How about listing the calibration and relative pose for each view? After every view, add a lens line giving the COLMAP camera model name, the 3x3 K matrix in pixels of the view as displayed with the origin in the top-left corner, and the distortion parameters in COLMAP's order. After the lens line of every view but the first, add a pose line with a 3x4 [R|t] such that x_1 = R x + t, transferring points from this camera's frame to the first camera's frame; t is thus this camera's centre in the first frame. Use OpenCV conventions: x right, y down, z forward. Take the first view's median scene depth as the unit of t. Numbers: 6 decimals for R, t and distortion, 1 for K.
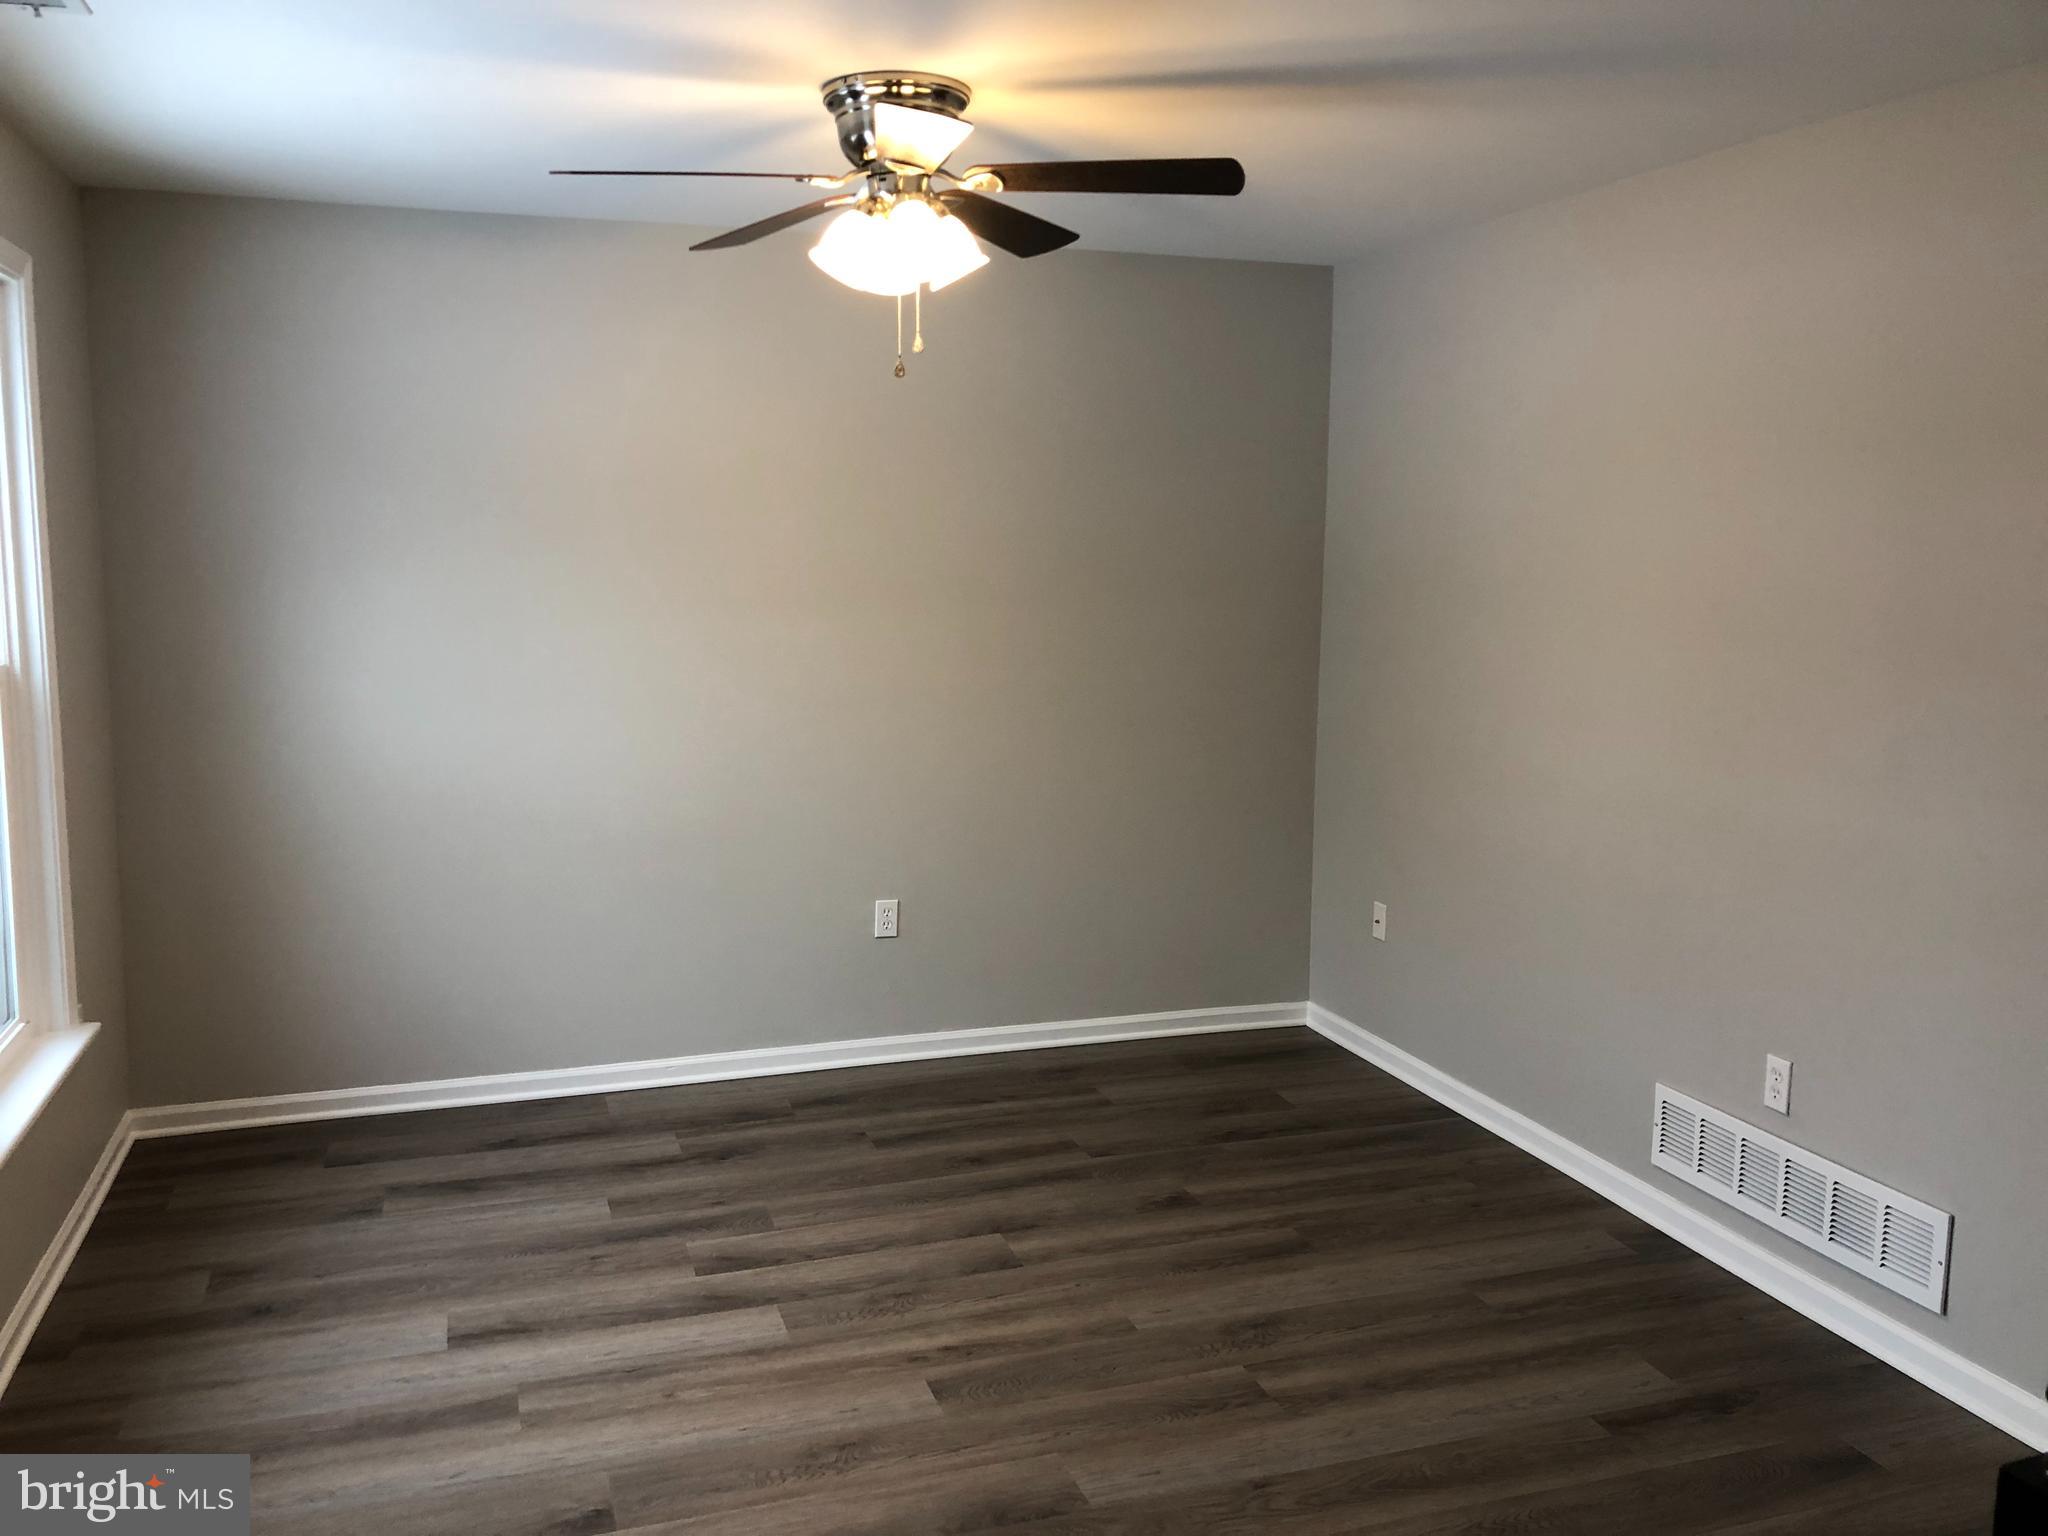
lens RADIAL K [[1663.8, 0, 1002.1], [0, 1663.8, 754.9], [0, 0, 1]] dist [0.022830, -0.011169]
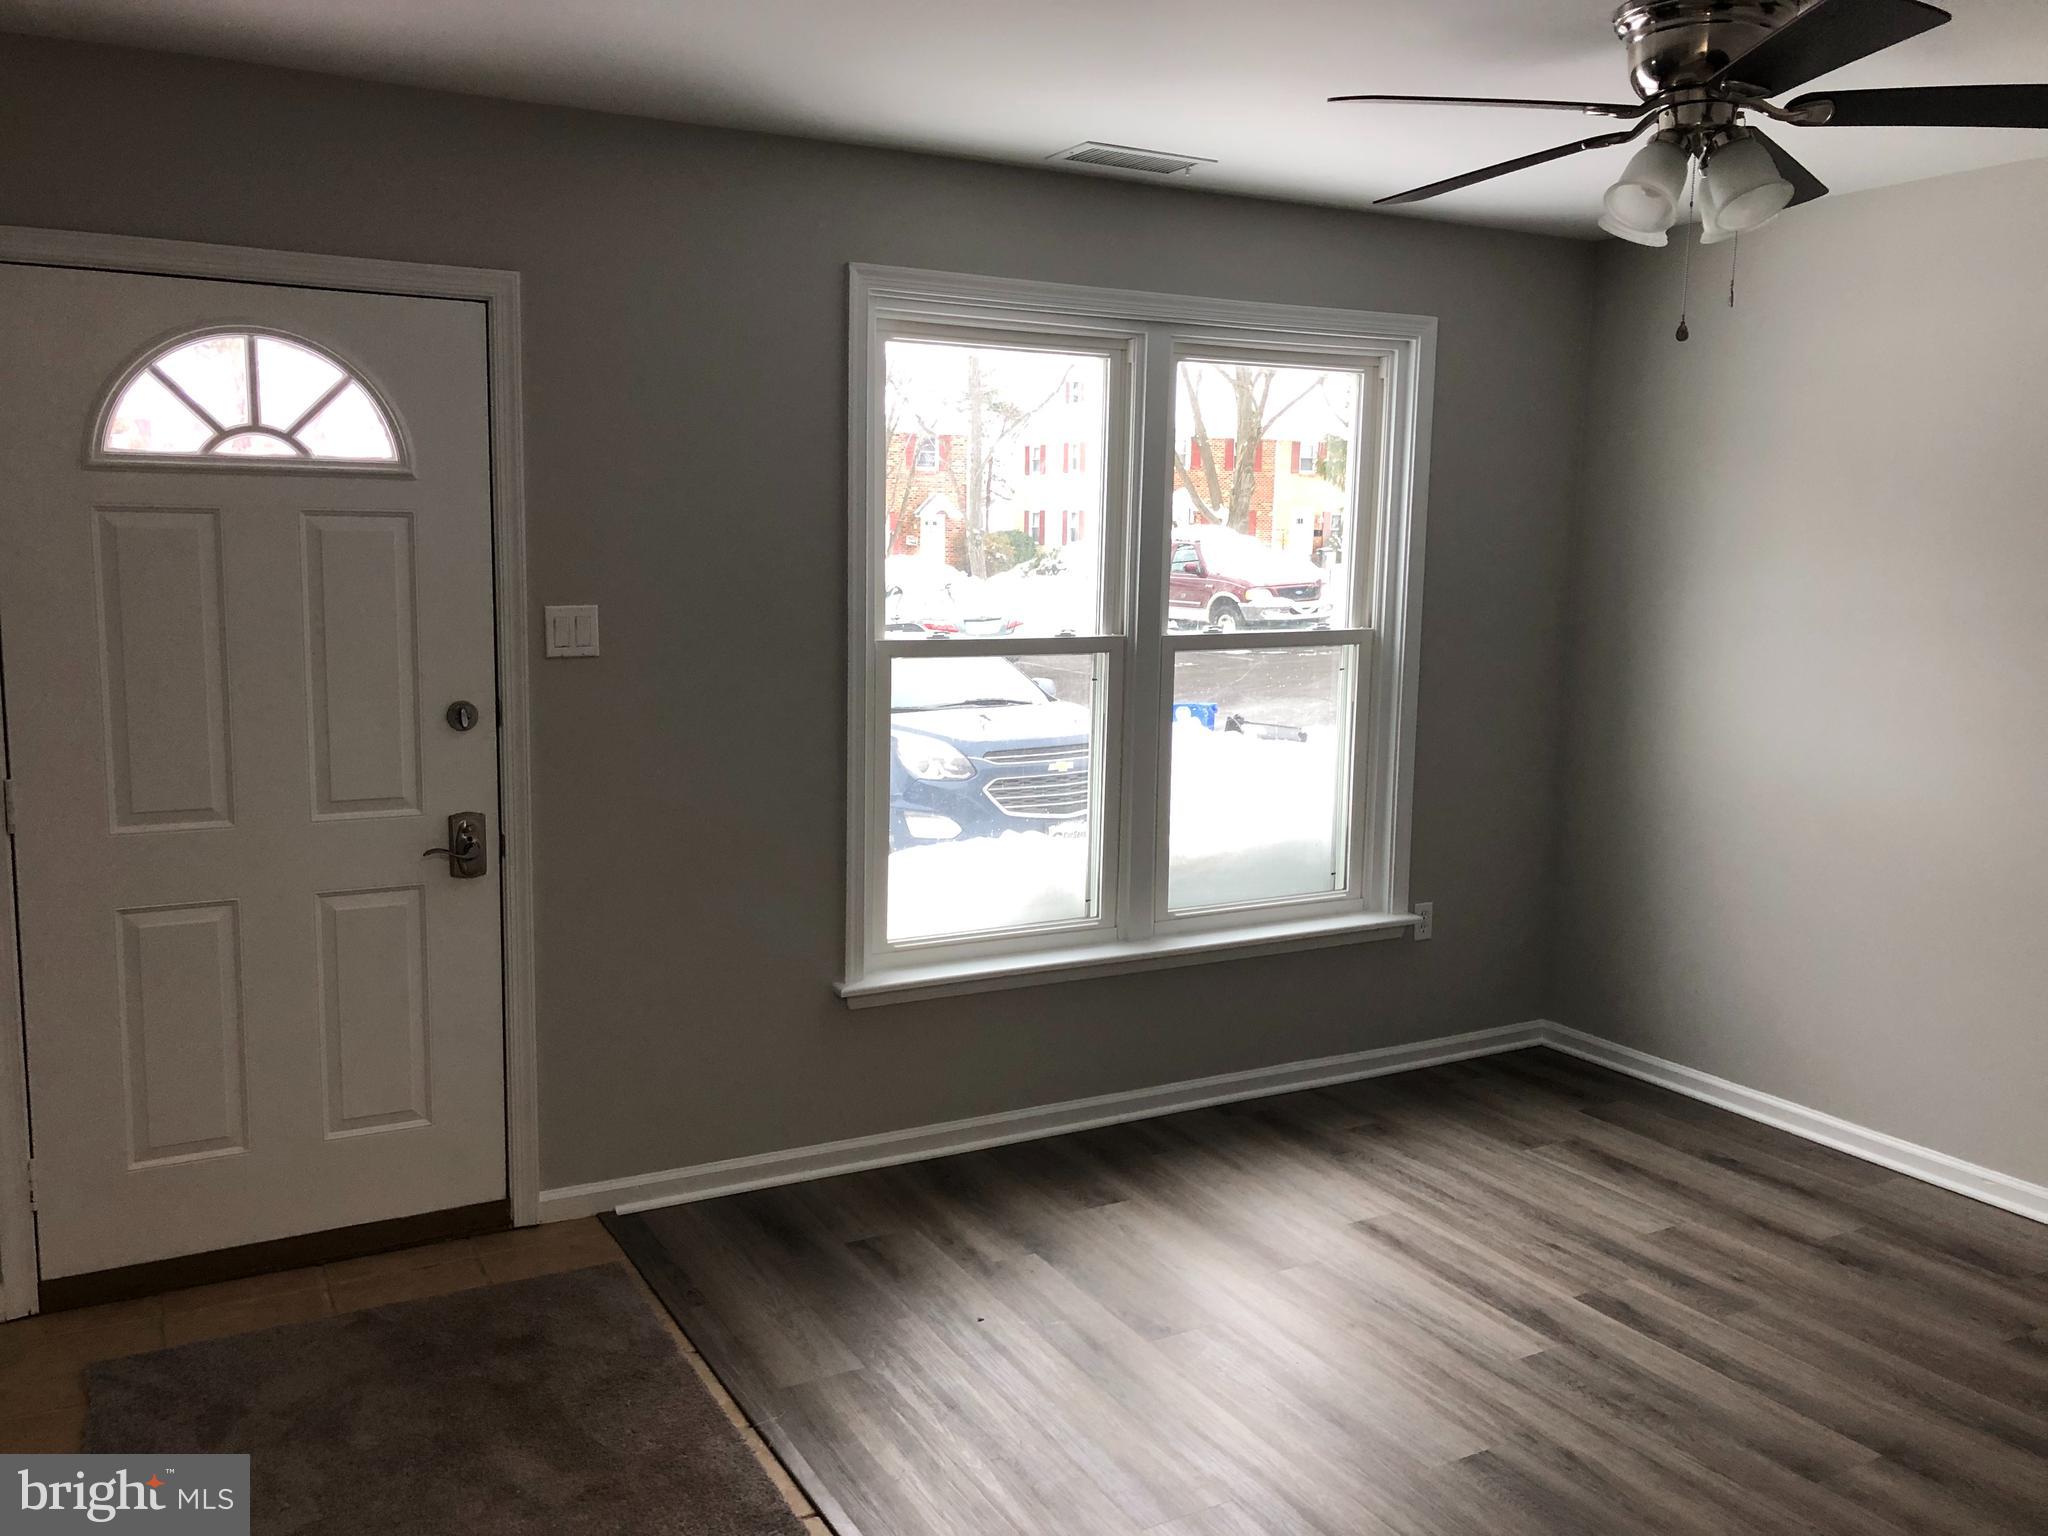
lens RADIAL K [[1663.8, 0, 1002.1], [0, 1663.8, 754.9], [0, 0, 1]] dist [0.022830, -0.011169]
pose [[0.193770, 0.132922, -0.972000, 0.646398], [-0.136542, 0.984790, 0.107451, -0.058519], [0.971499, 0.111898, 0.208972, 0.426137]]
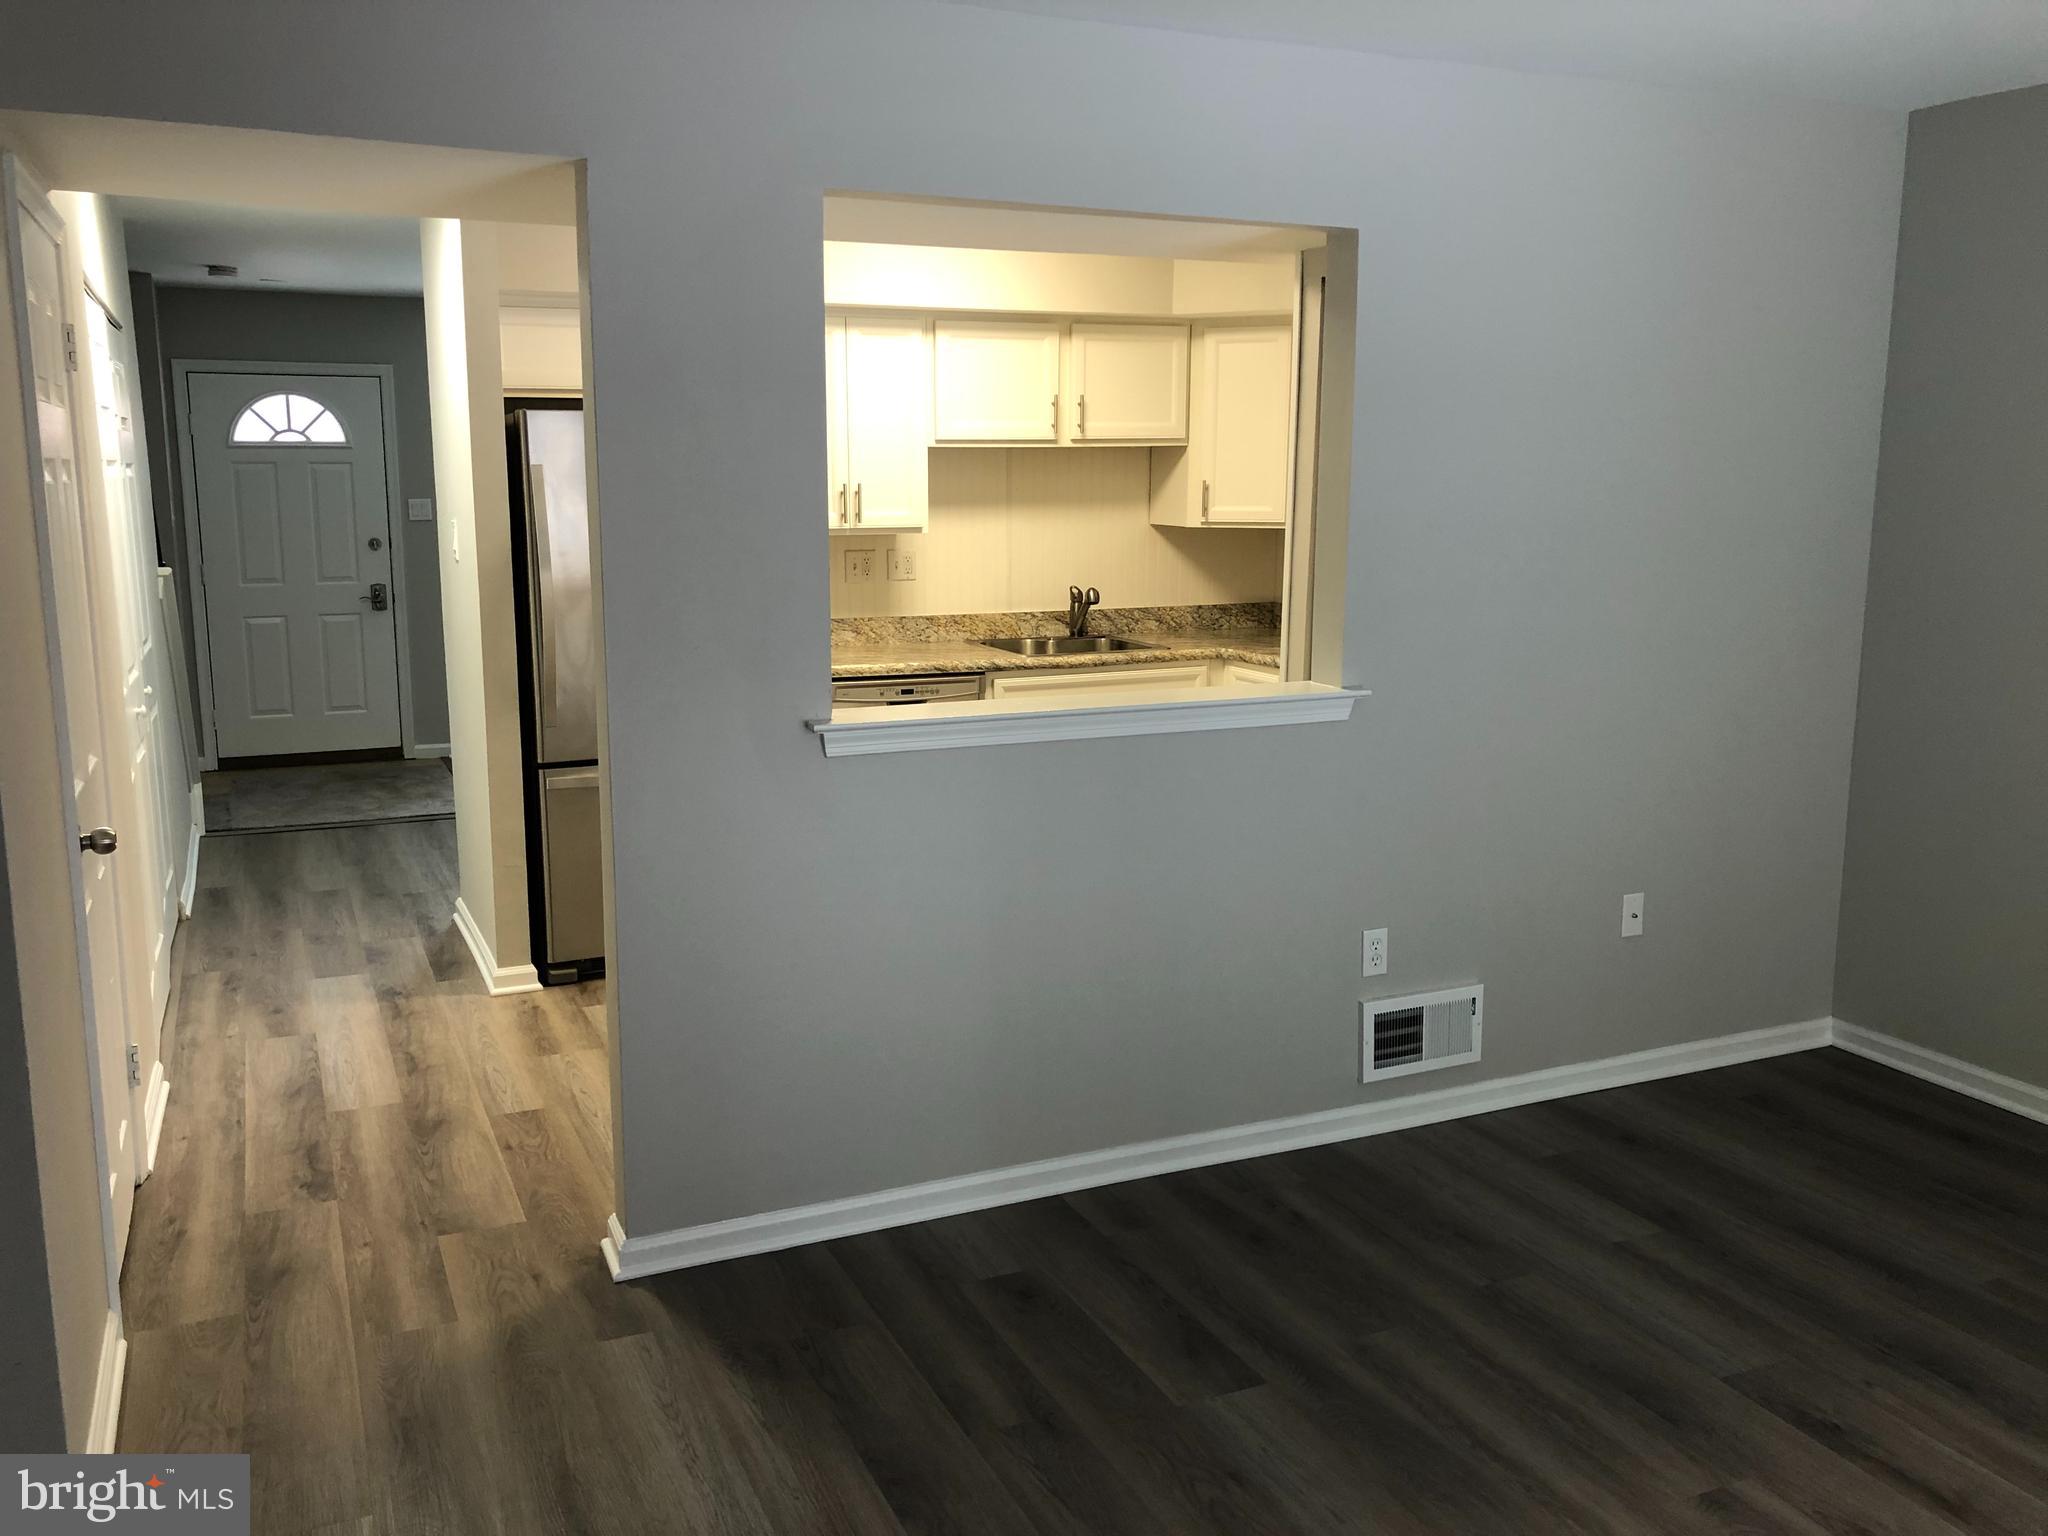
lens RADIAL K [[1663.8, 0, 1002.1], [0, 1663.8, 754.9], [0, 0, 1]] dist [0.022830, -0.011169]
pose [[0.107975, 0.163238, -0.980660, 2.125195], [-0.123247, 0.981016, 0.149727, -0.106749], [0.986485, 0.104696, 0.126043, 0.932851]]
